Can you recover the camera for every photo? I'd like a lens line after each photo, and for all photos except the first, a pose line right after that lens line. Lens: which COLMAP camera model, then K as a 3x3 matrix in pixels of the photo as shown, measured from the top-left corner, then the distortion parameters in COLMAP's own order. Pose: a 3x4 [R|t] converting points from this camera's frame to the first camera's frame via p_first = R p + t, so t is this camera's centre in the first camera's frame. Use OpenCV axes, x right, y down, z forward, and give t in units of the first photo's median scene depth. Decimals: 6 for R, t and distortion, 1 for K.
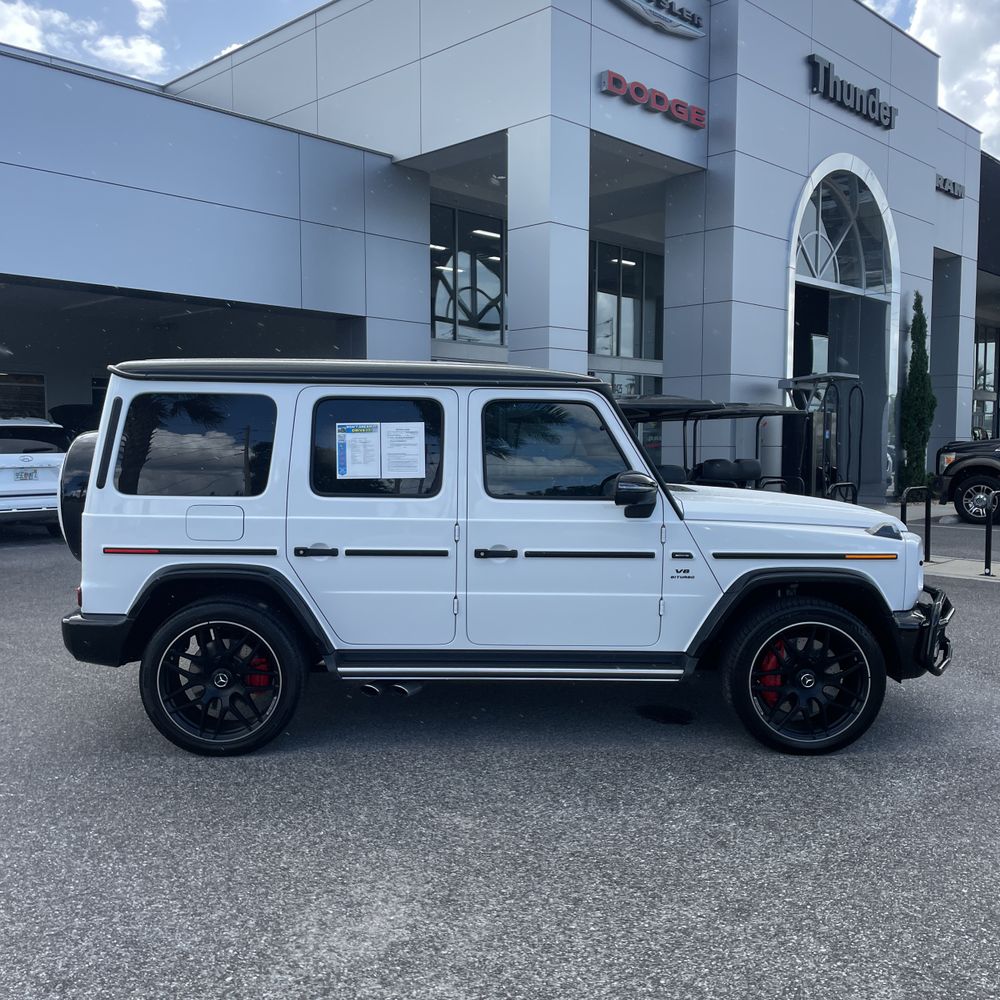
lens RADIAL K [[1007.3, 0, 503.6], [0, 1007.3, 503.0], [0, 0, 1]] dist [0.097283, -0.123990]
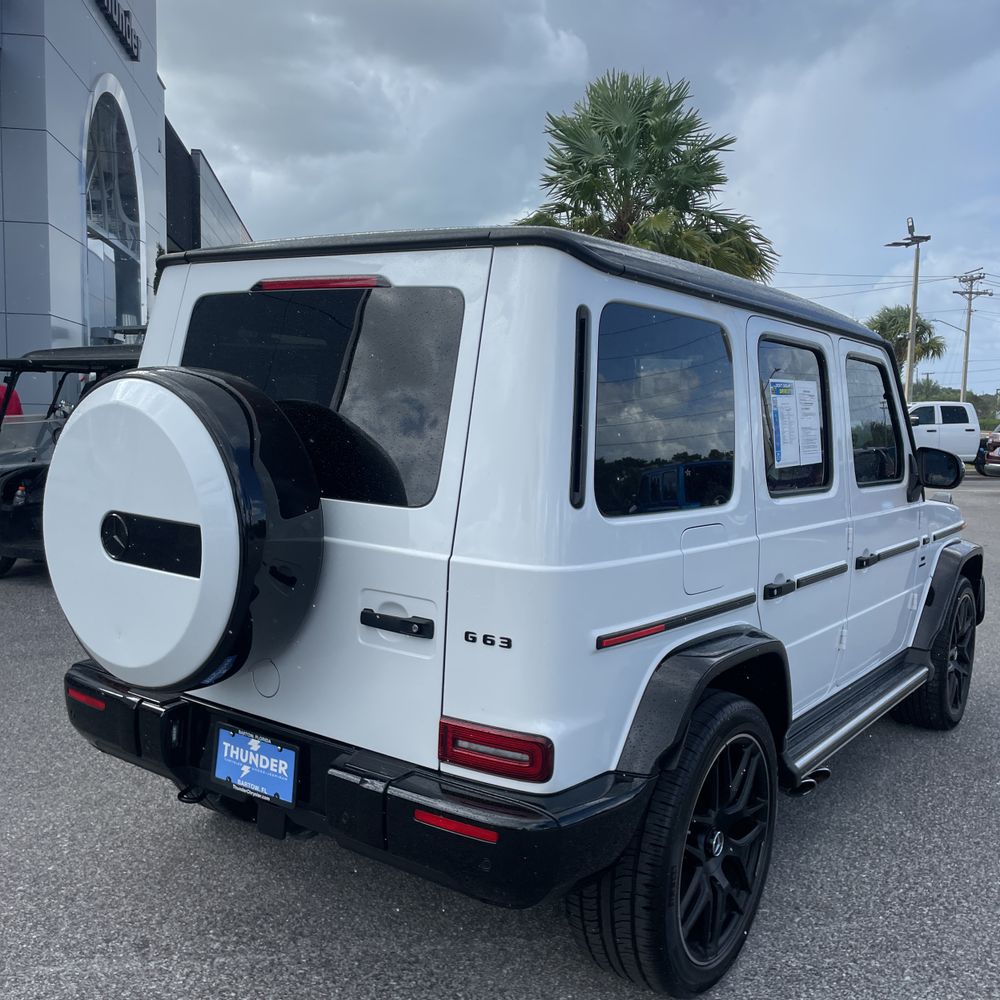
lens RADIAL K [[1007.3, 0, 503.6], [0, 1007.3, 503.0], [0, 0, 1]] dist [0.097283, -0.123990]
pose [[0.606079, -0.060475, 0.793102, -0.762506], [0.027891, 0.998108, 0.054792, -0.041441], [-0.794915, -0.011088, 0.606619, 0.750728]]
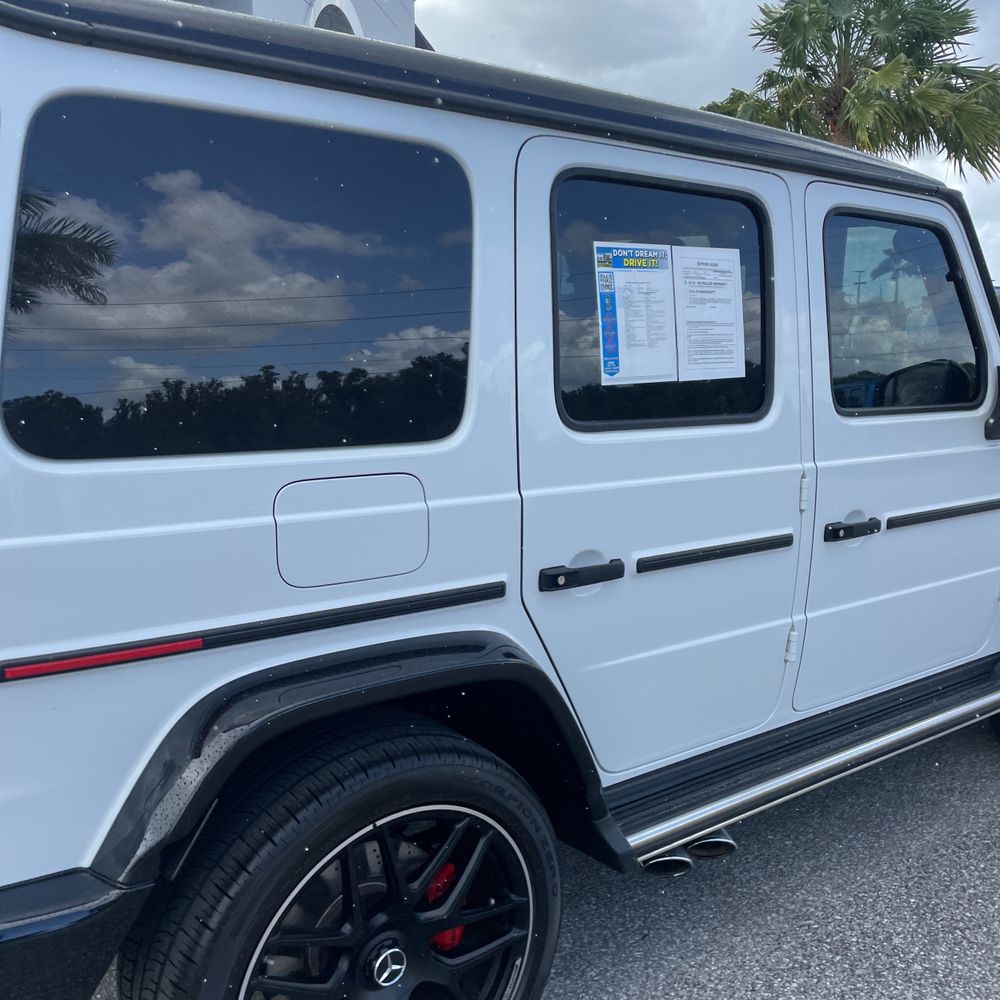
lens RADIAL K [[1007.3, 0, 503.6], [0, 1007.3, 503.0], [0, 0, 1]] dist [0.097283, -0.123990]
pose [[0.810852, -0.092294, 0.577928, -0.429199], [0.024868, 0.992029, 0.123534, -0.027916], [-0.584722, -0.085796, 0.806684, 0.695368]]
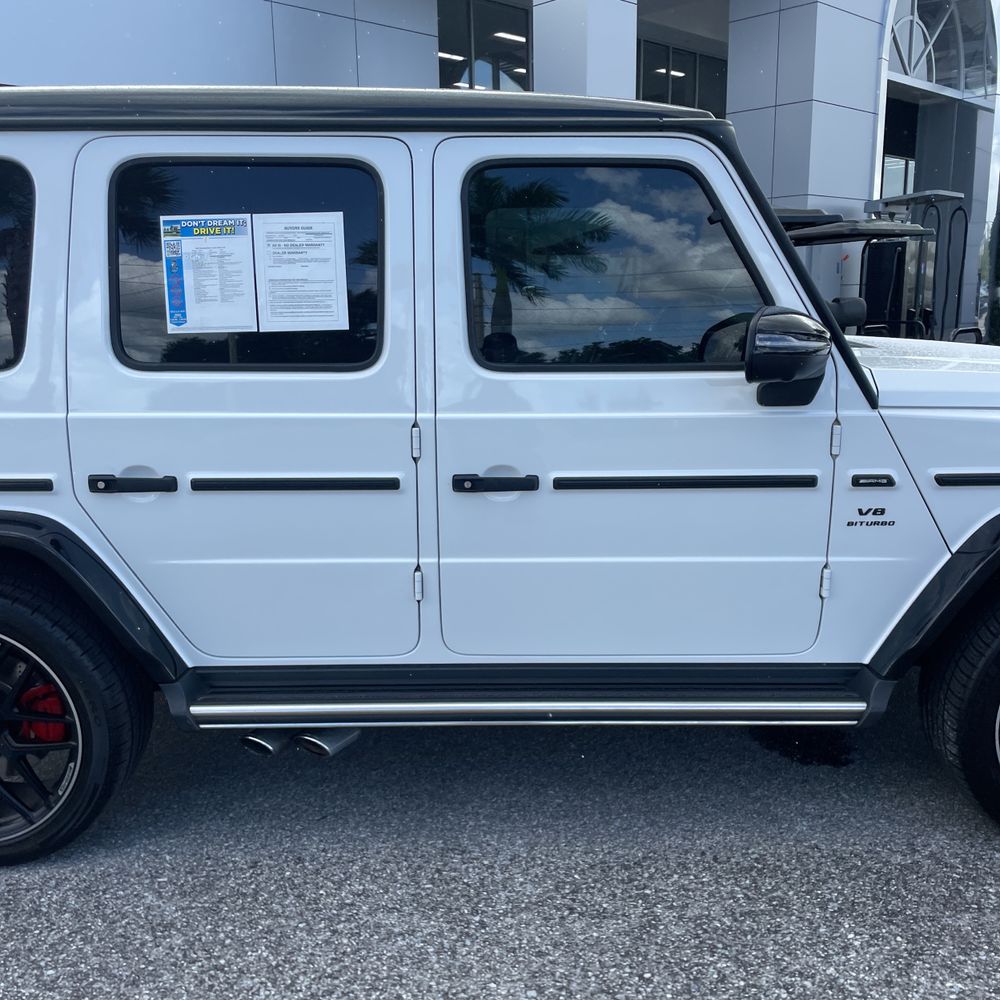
lens RADIAL K [[1007.3, 0, 503.6], [0, 1007.3, 503.0], [0, 0, 1]] dist [0.097283, -0.123990]
pose [[0.999426, -0.008954, -0.032678, 0.012626], [0.013562, 0.989540, 0.143617, -0.011335], [0.031050, -0.143978, 0.989094, 0.504056]]
